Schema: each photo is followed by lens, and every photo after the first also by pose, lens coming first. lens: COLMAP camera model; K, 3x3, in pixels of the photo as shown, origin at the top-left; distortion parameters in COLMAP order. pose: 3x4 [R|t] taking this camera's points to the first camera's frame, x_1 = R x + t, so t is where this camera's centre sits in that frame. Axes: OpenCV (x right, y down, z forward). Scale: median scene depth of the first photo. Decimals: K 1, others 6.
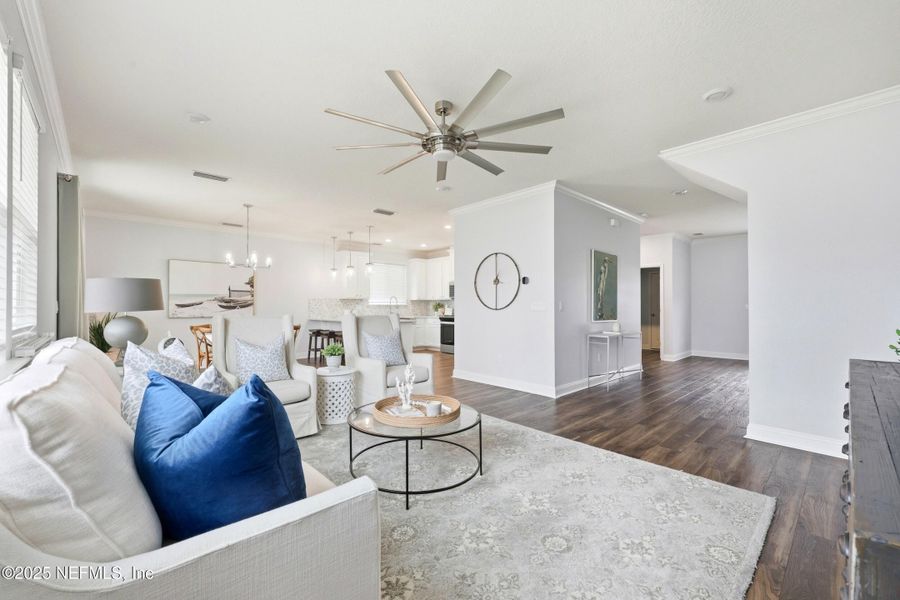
lens RADIAL K [[373.3, 0, 448.2], [0, 373.3, 304.4], [0, 0, 1]] dist [-0.000590, -0.000077]
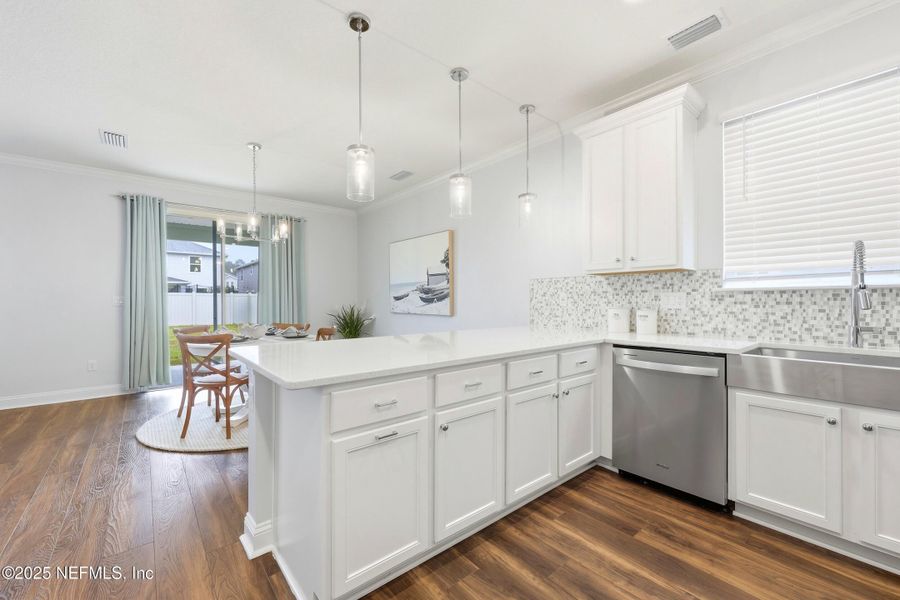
lens RADIAL K [[366.8, 0, 441.1], [0, 366.8, 300.3], [0, 0, 1]] dist [0.001266, 0.000157]
pose [[-0.069949, 0.002708, -0.997547, 0.120797], [0.011031, 0.999937, 0.001941, 0.012151], [0.997490, -0.010868, -0.069975, 1.884834]]
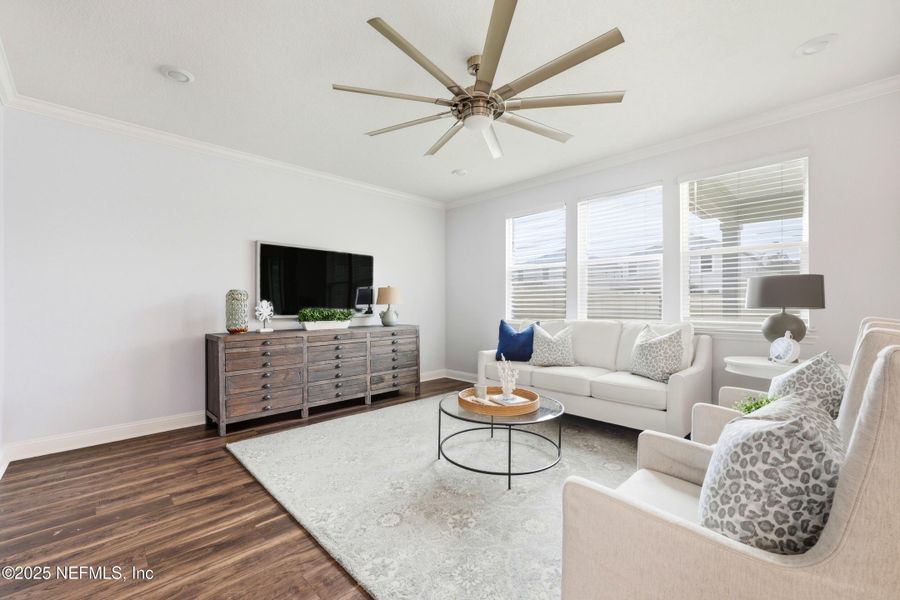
lens RADIAL K [[374.1, 0, 445.5], [0, 374.1, 311.6], [0, 0, 1]] dist [-0.000516, -0.000170]
pose [[-0.999921, 0.005793, -0.011157, 0.049936], [0.005679, 0.999931, 0.010259, 0.011084], [0.011216, 0.010195, -0.999885, 1.293831]]
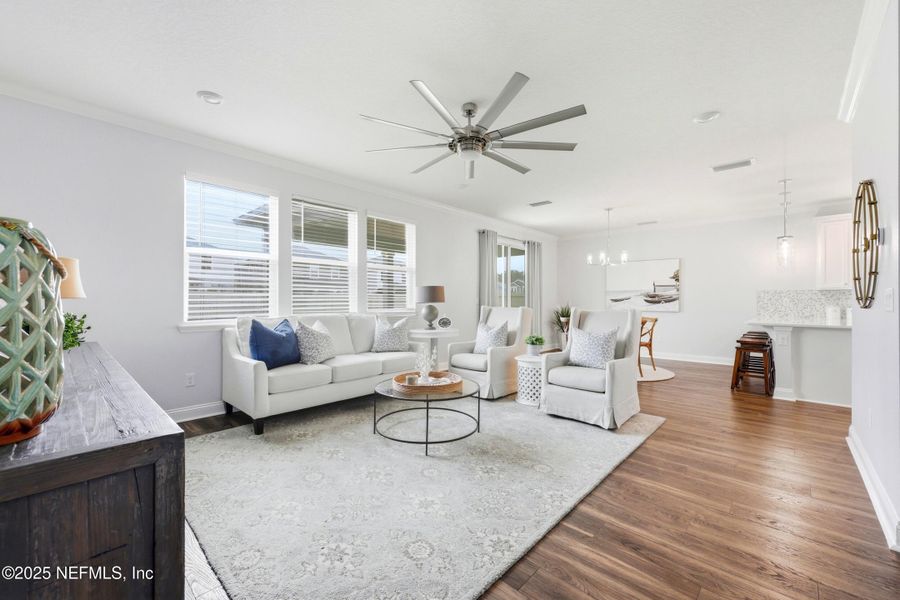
lens RADIAL K [[366.8, 0, 441.1], [0, 366.8, 300.3], [0, 0, 1]] dist [0.001266, 0.000157]
pose [[0.055400, -0.000755, -0.998464, 0.718237], [0.001714, 0.999998, -0.000661, 0.005356], [0.998463, -0.001675, 0.055401, 0.611325]]
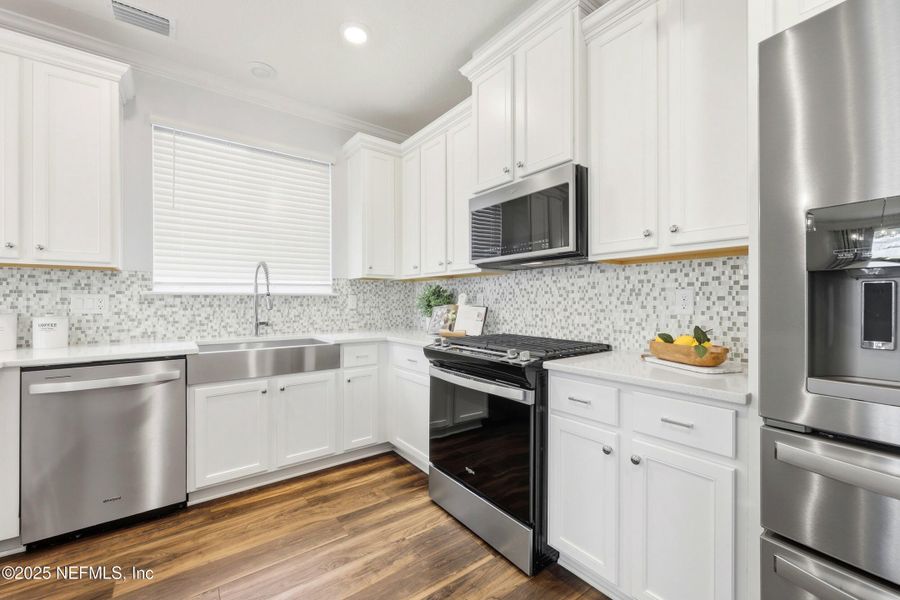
lens RADIAL K [[366.8, 0, 441.1], [0, 366.8, 300.3], [0, 0, 1]] dist [0.001266, 0.000157]
pose [[0.993112, -0.000536, -0.117168, 0.027070], [0.000954, 0.999993, 0.003509, 0.011449], [0.117165, -0.003597, 0.993106, 1.770920]]
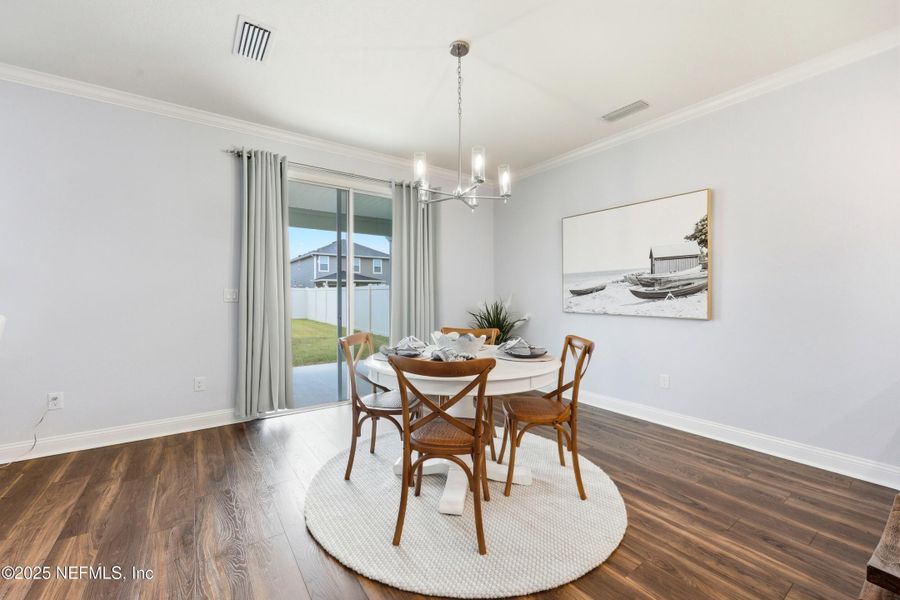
lens RADIAL K [[361.5, 0, 441.7], [0, 361.5, 296.0], [0, 0, 1]] dist [-0.000126, 0.000028]
pose [[-0.153929, 0.002977, -0.988077, -0.186589], [0.008029, 0.999966, 0.001762, 0.009618], [0.988049, -0.007662, -0.153947, 1.432575]]
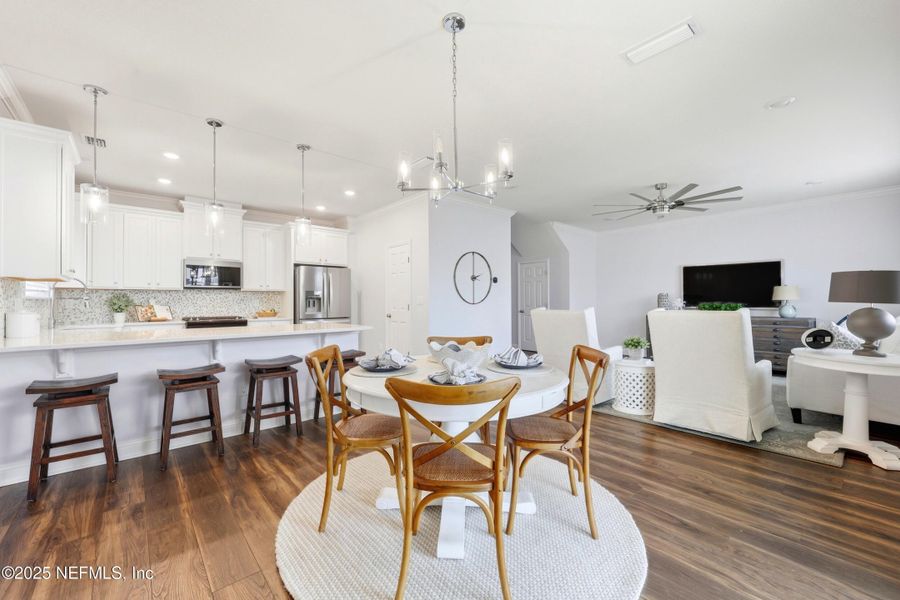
lens RADIAL K [[366.8, 0, 441.1], [0, 366.8, 300.3], [0, 0, 1]] dist [0.001266, 0.000157]
pose [[0.050770, 0.006186, 0.998691, -1.252554], [-0.002976, 0.999977, -0.006043, 0.013754], [-0.998706, -0.002666, 0.050787, 1.367891]]
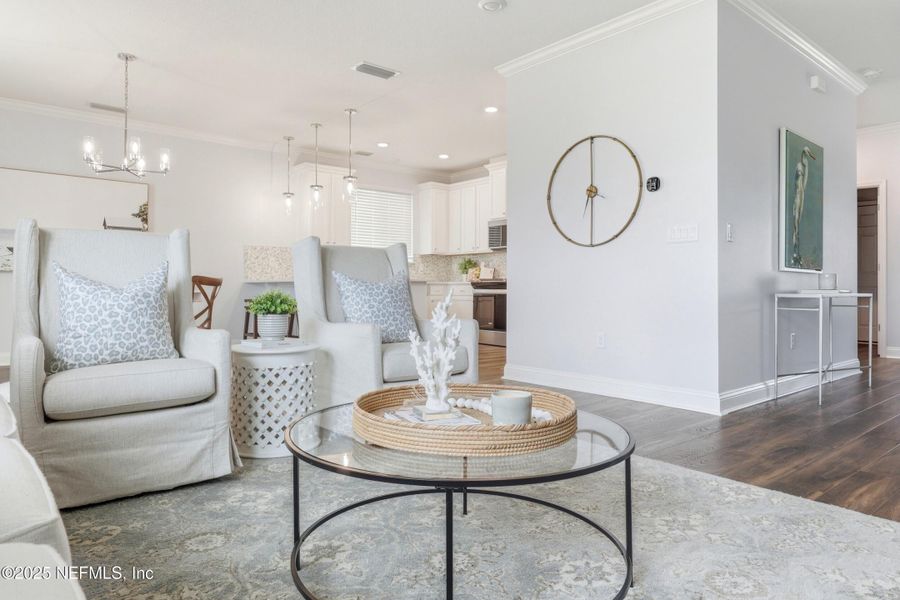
lens RADIAL K [[581.9, 0, 447.5], [0, 581.9, 287.3], [0, 0, 1]] dist [0.000130, -0.001147]
pose [[0.999018, 0.002557, -0.044226, -0.045841], [-0.002475, 0.999995, 0.001908, 0.092013], [0.044231, -0.001797, 0.999020, 0.244218]]
